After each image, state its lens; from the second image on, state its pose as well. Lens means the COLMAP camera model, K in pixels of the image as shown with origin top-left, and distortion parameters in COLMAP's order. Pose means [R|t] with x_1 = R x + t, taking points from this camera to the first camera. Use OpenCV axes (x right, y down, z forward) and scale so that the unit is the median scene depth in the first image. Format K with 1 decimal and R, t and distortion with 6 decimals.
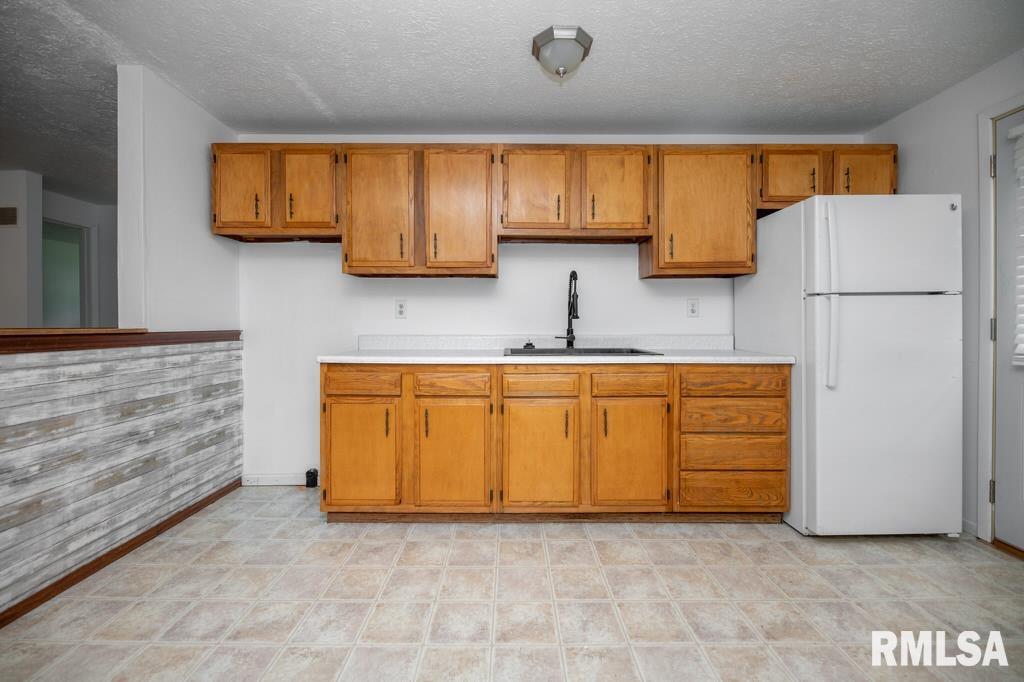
lens RADIAL K [[423.8, 0, 507.8], [0, 423.8, 325.1], [0, 0, 1]] dist [-0.004416, -0.000709]
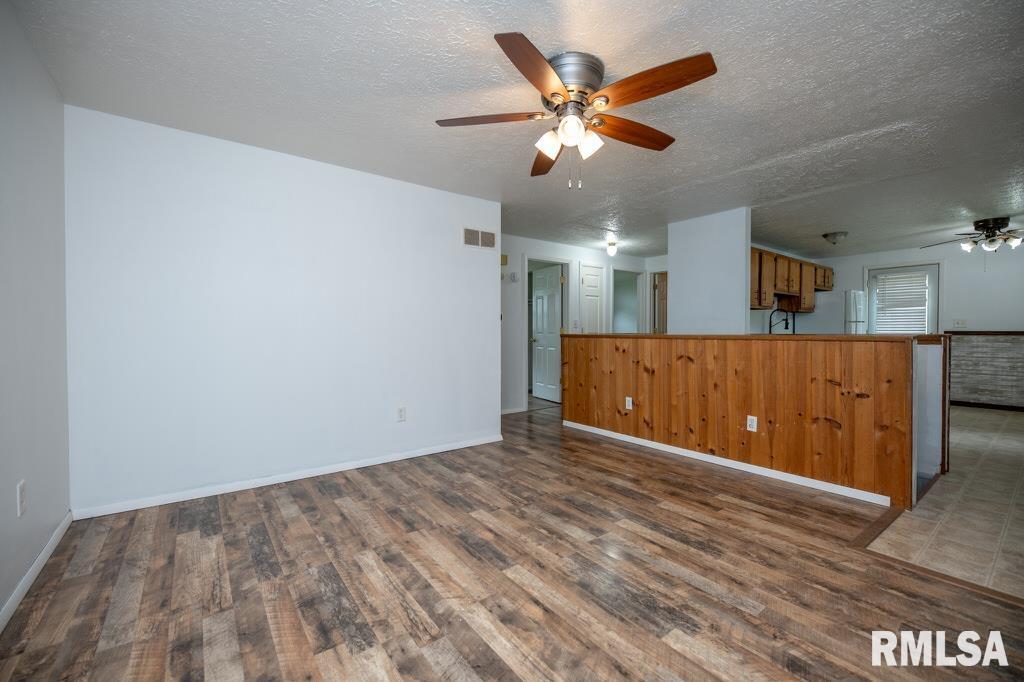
lens RADIAL K [[436.2, 0, 514.1], [0, 436.2, 338.1], [0, 0, 1]] dist [-0.003690, -0.001368]
pose [[0.800171, -0.008520, 0.599711, -2.773148], [0.001479, 0.999924, 0.012232, 0.003370], [-0.599770, -0.008900, 0.800123, -0.057729]]
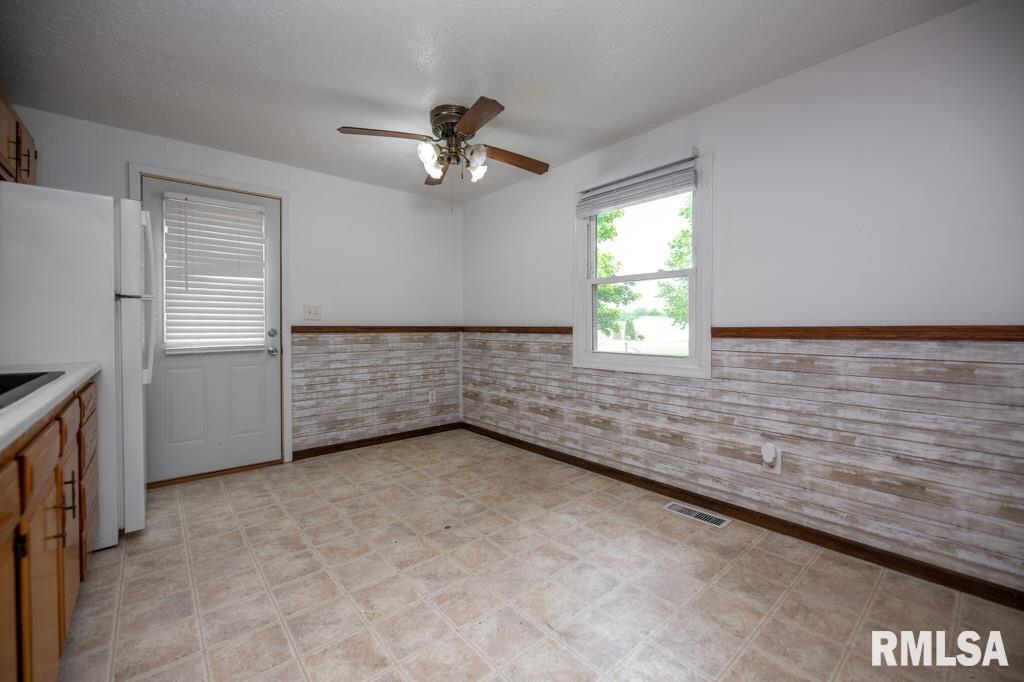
lens RADIAL K [[418.0, 0, 510.6], [0, 418.0, 330.5], [0, 0, 1]] dist [0.005429, -0.006604]
pose [[-0.651521, -0.007542, 0.758593, -0.559623], [0.000981, 0.999941, 0.010783, -0.002803], [-0.758630, 0.007770, -0.651476, 0.864953]]
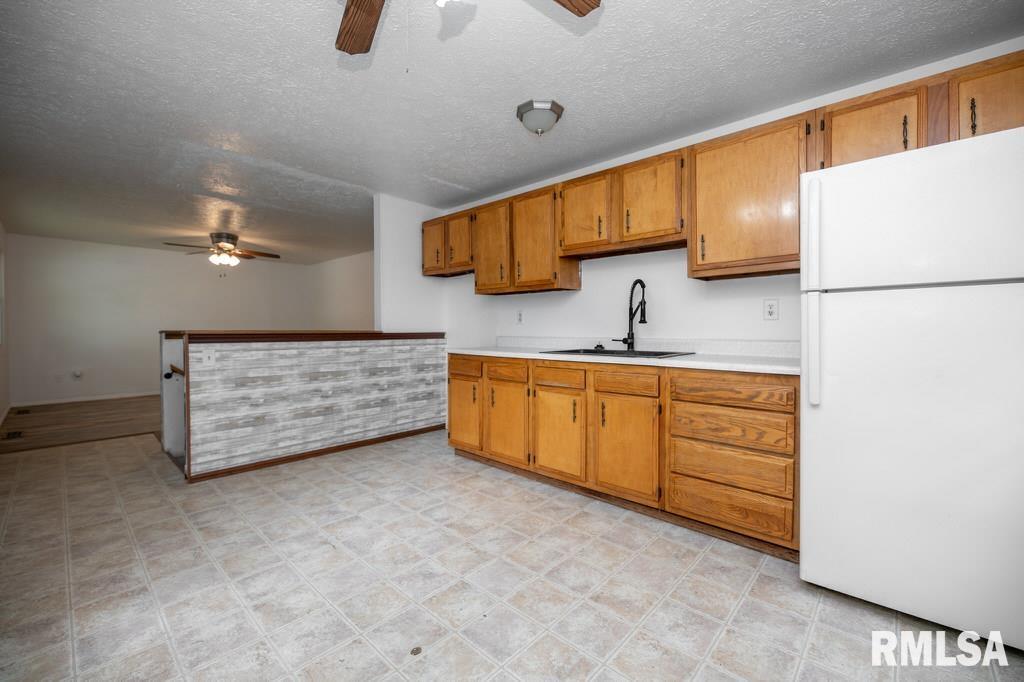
lens RADIAL K [[418.0, 0, 510.6], [0, 418.0, 330.5], [0, 0, 1]] dist [0.005429, -0.006604]
pose [[0.735422, 0.002802, -0.677604, 0.770288], [-0.000271, 0.999993, 0.003841, -0.000511], [0.677610, -0.002641, 0.735417, -0.000134]]
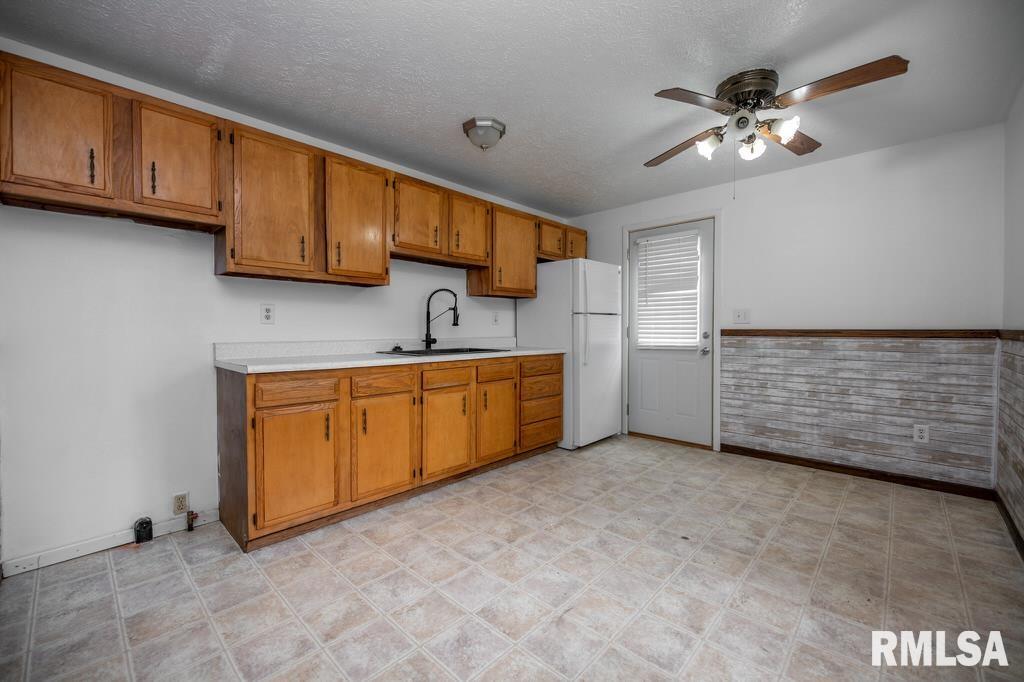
lens RADIAL K [[416.4, 0, 513.1], [0, 416.4, 335.8], [0, 0, 1]] dist [-0.001053, -0.006332]
pose [[0.684496, -0.010786, 0.728937, -0.668131], [0.001320, 0.999907, 0.013556, -0.001710], [-0.729015, -0.008317, 0.684447, -0.002601]]
